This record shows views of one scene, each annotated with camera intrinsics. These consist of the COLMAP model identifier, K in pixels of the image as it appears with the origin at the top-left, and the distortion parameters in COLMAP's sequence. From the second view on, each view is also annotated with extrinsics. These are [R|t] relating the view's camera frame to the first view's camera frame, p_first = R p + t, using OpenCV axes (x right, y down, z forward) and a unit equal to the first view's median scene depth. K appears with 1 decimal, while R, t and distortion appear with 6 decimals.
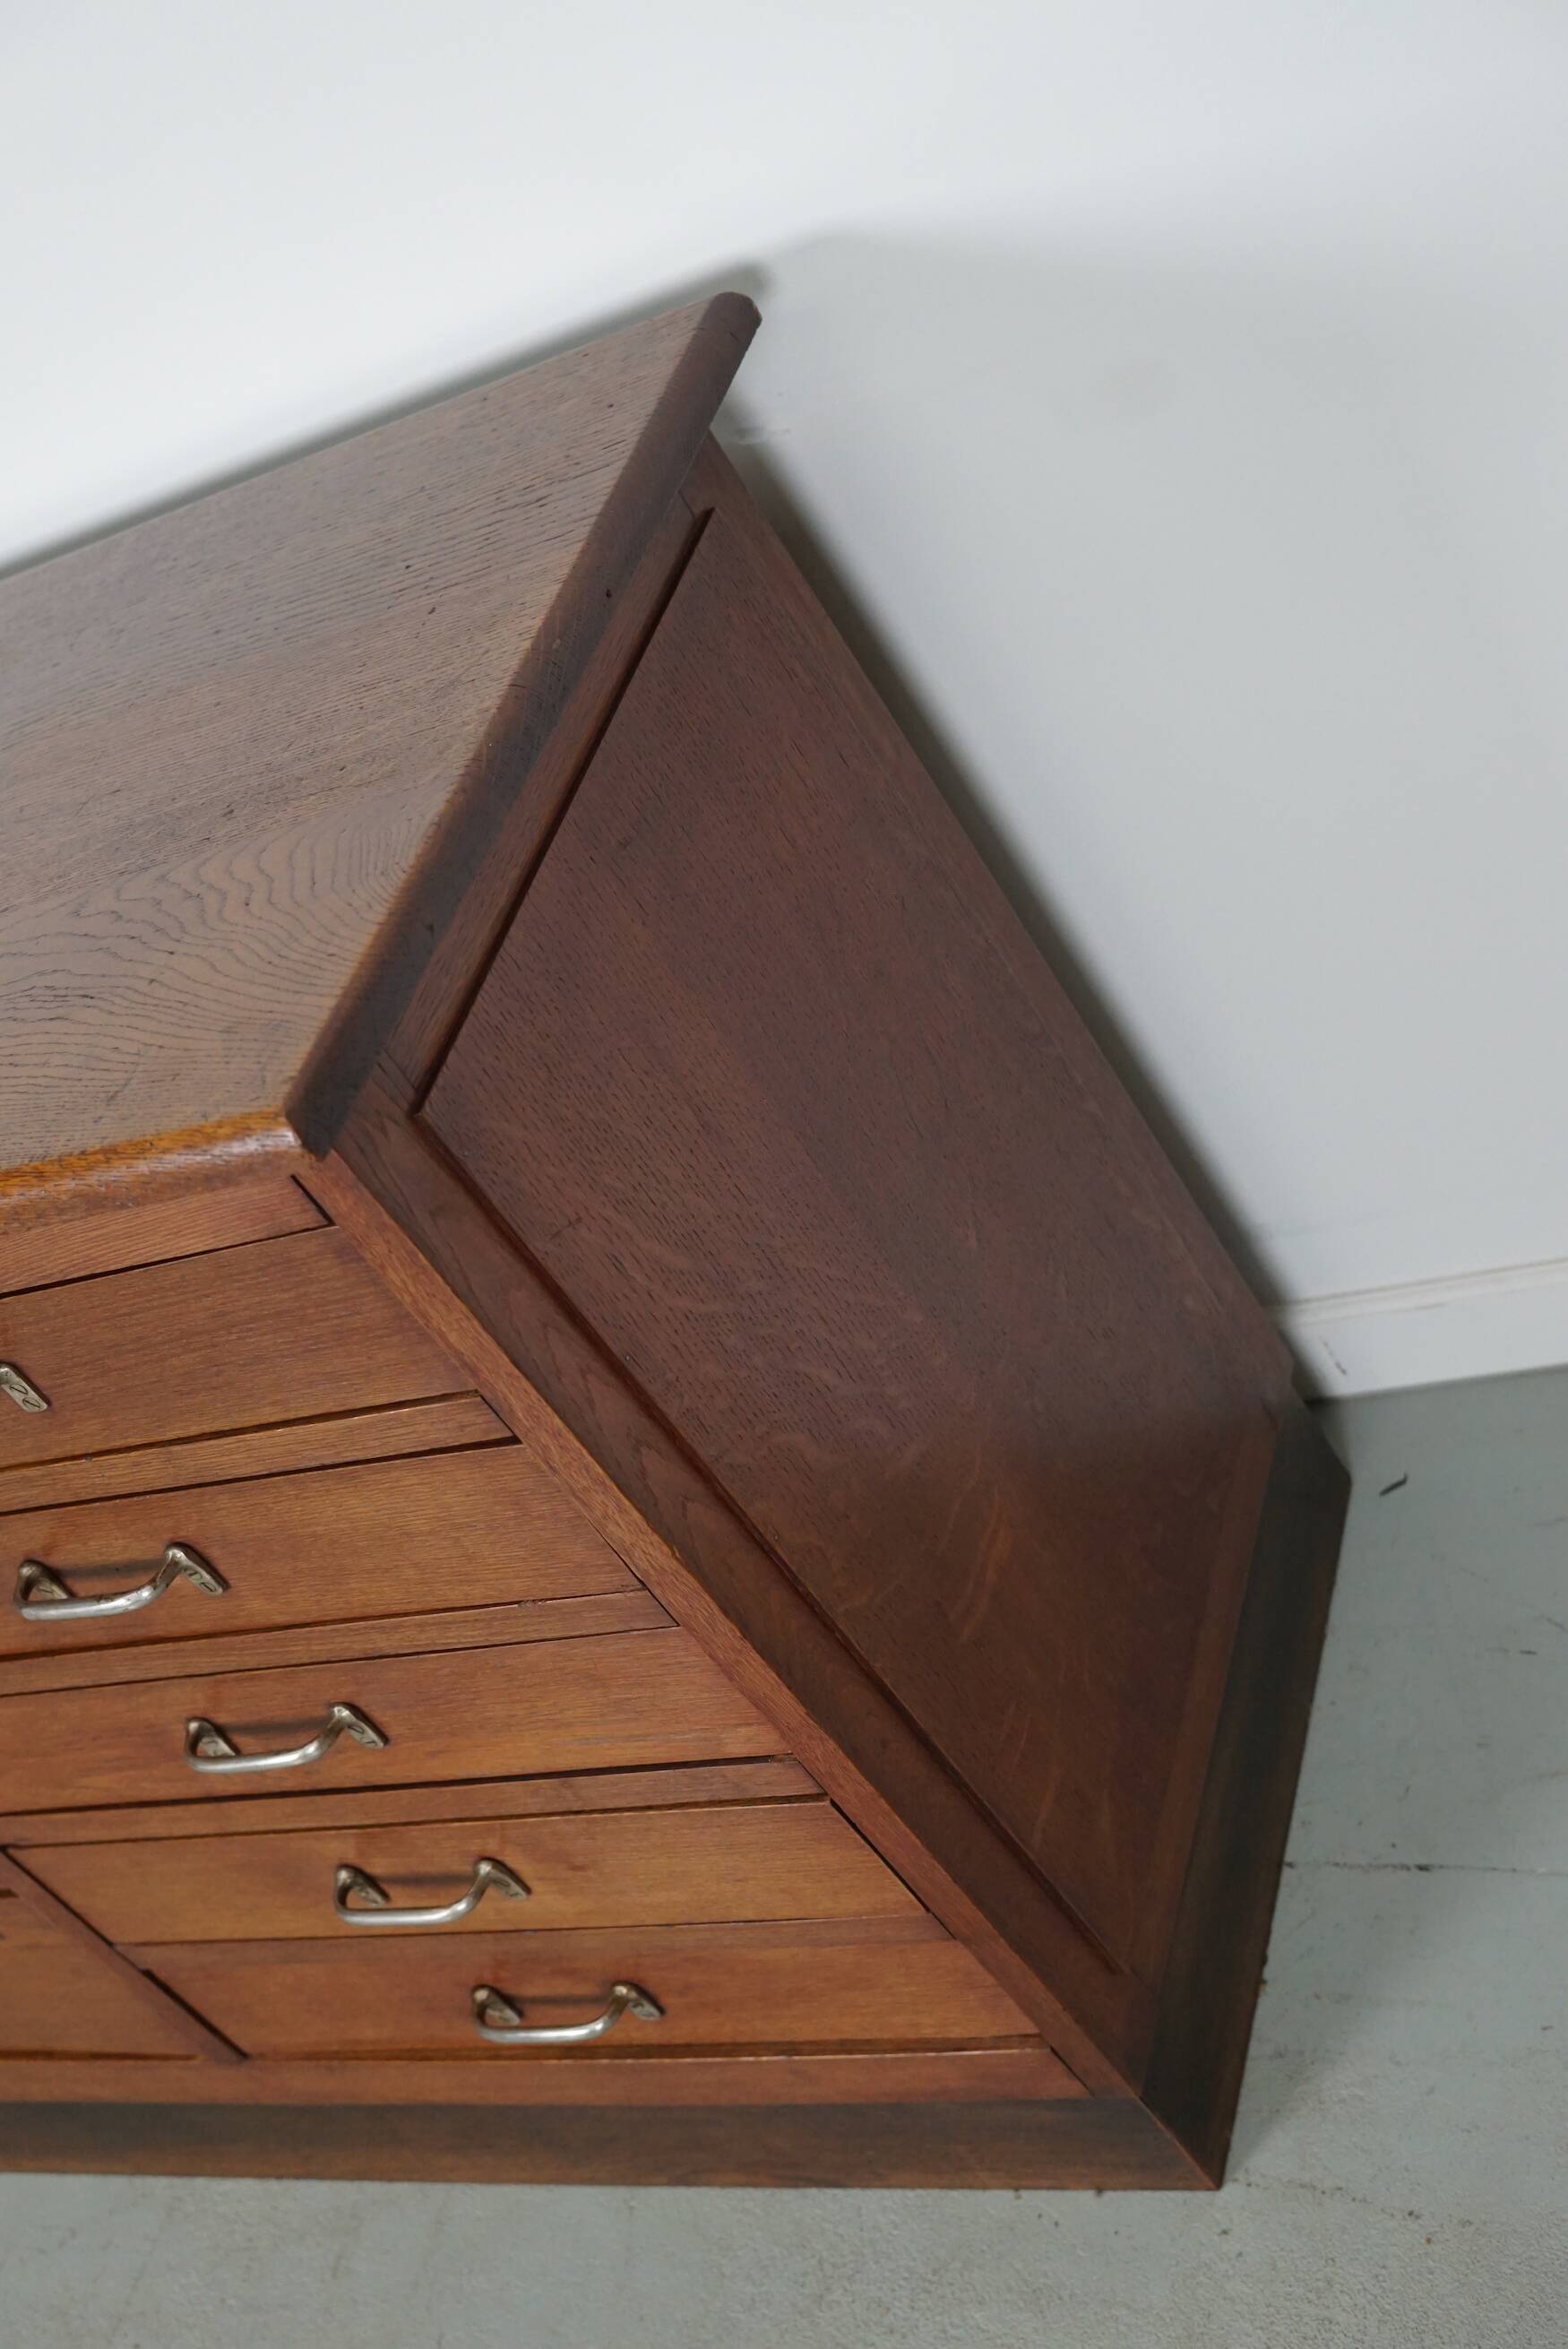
lens RADIAL K [[3045.6, 0, 784.0], [0, 3045.6, 1174.5], [0, 0, 1]] dist [-0.147658, 0.332998]
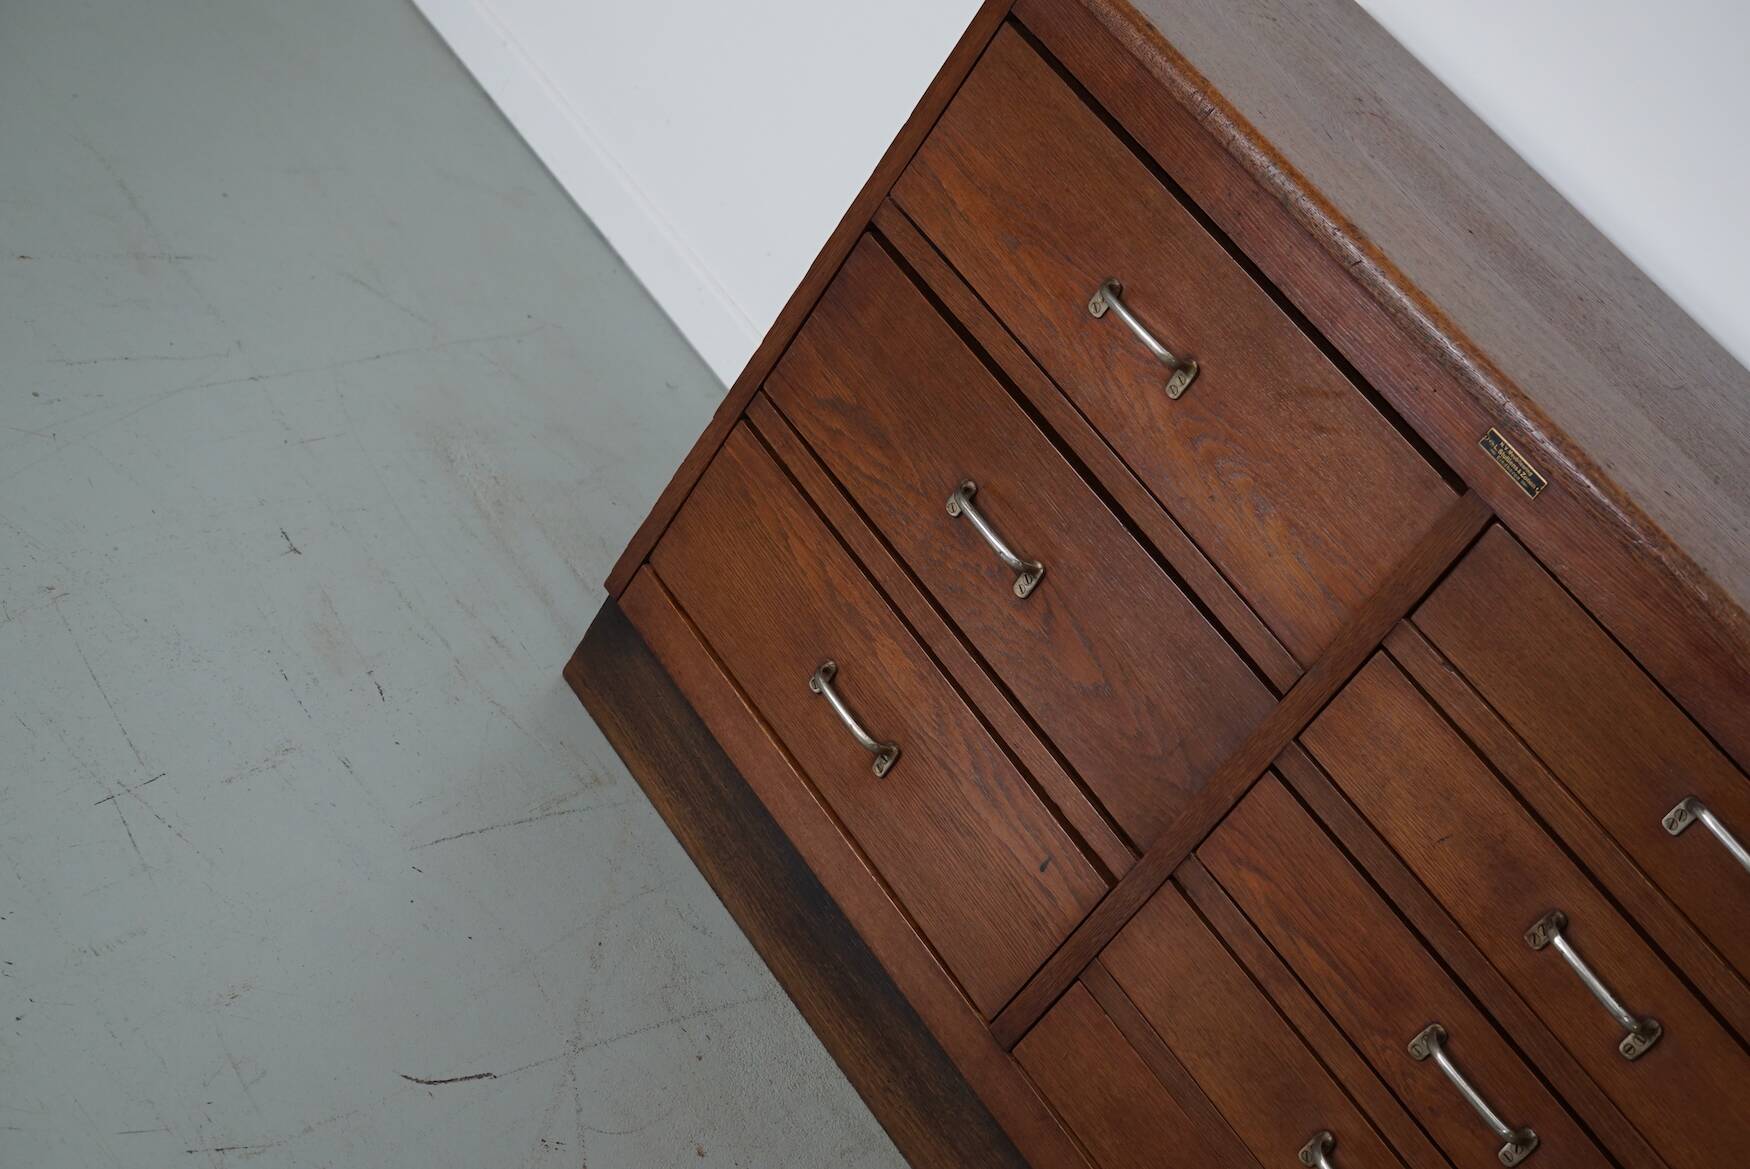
lens RADIAL K [[2269.3, 0, 875.0], [0, 2269.3, 584.5], [0, 0, 1]] dist [-0.147658, 0.332998]
pose [[0.393013, 0.913677, 0.103608, -0.600374], [-0.901460, 0.405064, -0.152621, 0.497376], [-0.181415, -0.033416, 0.982839, -0.005085]]
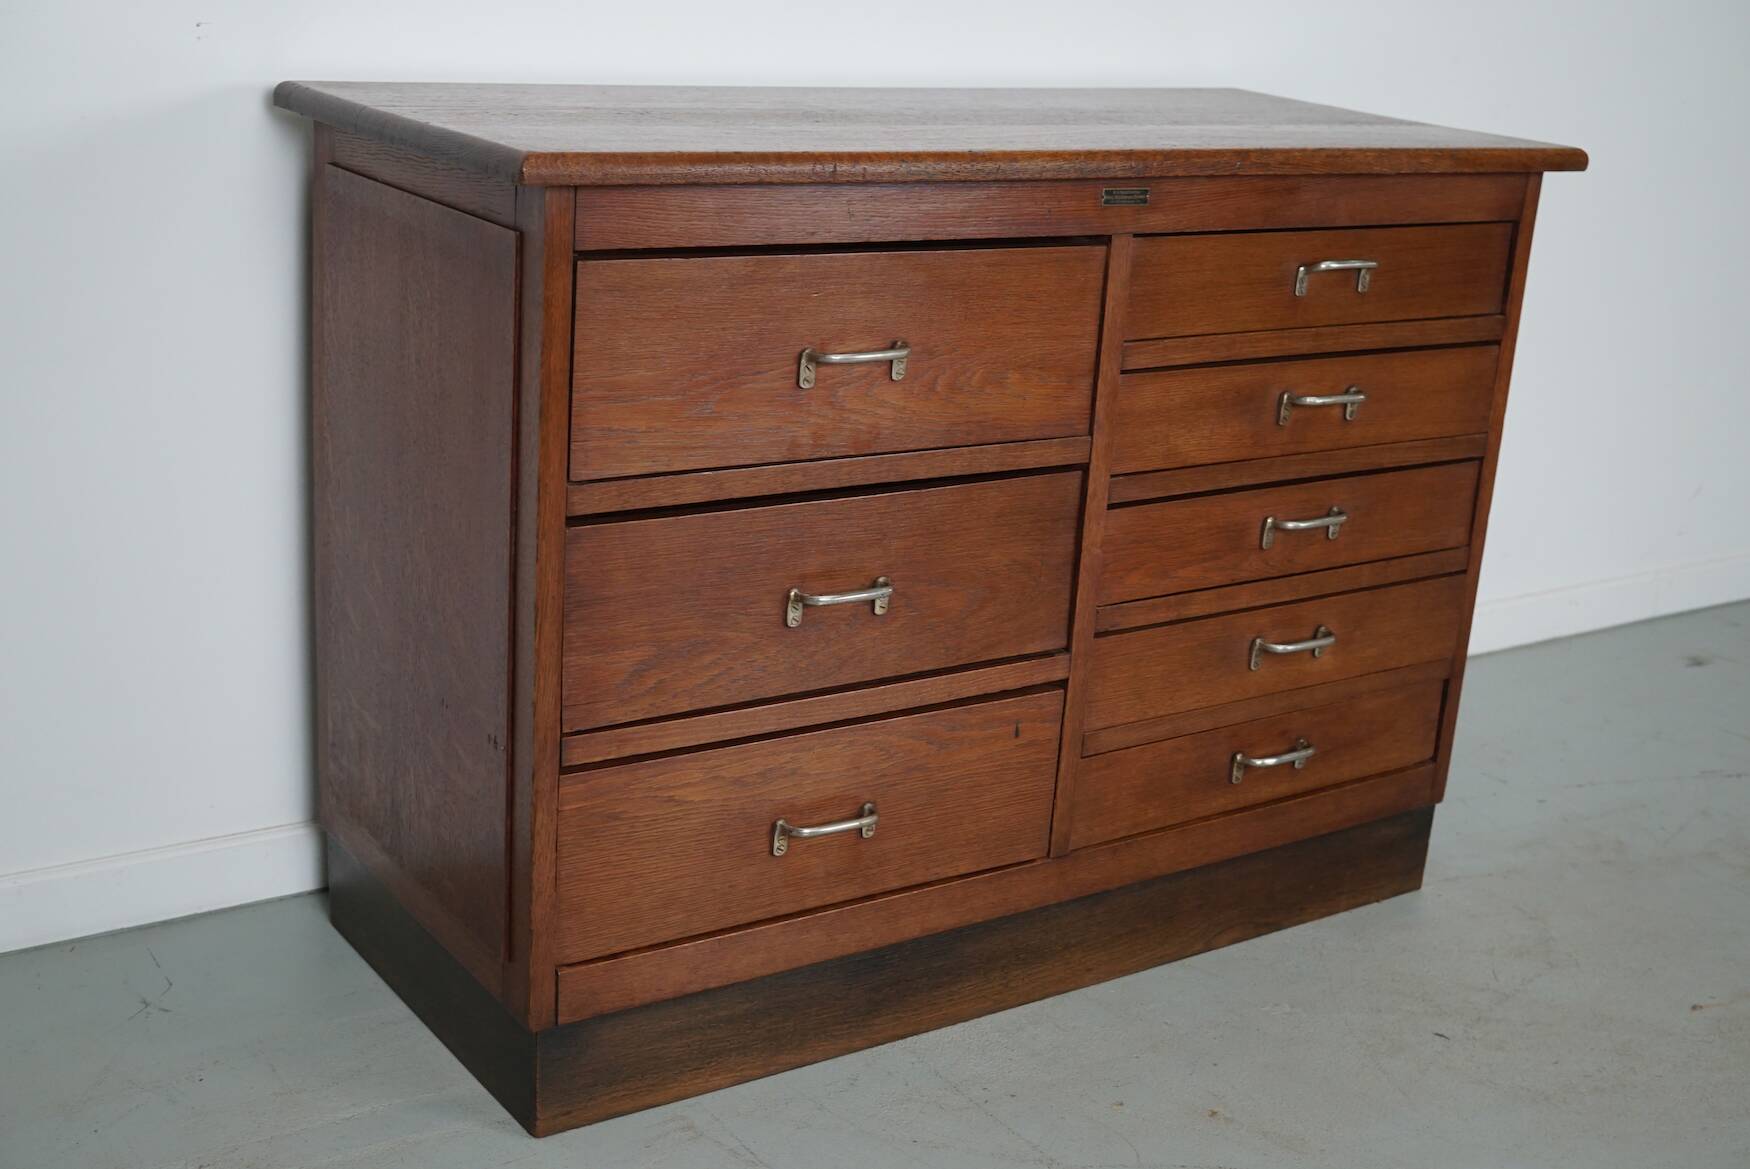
lens RADIAL K [[2269.3, 0, 875.0], [0, 2269.3, 584.5], [0, 0, 1]] dist [-0.147658, 0.332998]
pose [[0.495176, 0.293064, 0.817872, -1.548877], [0.229605, 0.863775, -0.448525, 0.834969], [-0.837904, 0.409886, 0.360431, 0.678679]]
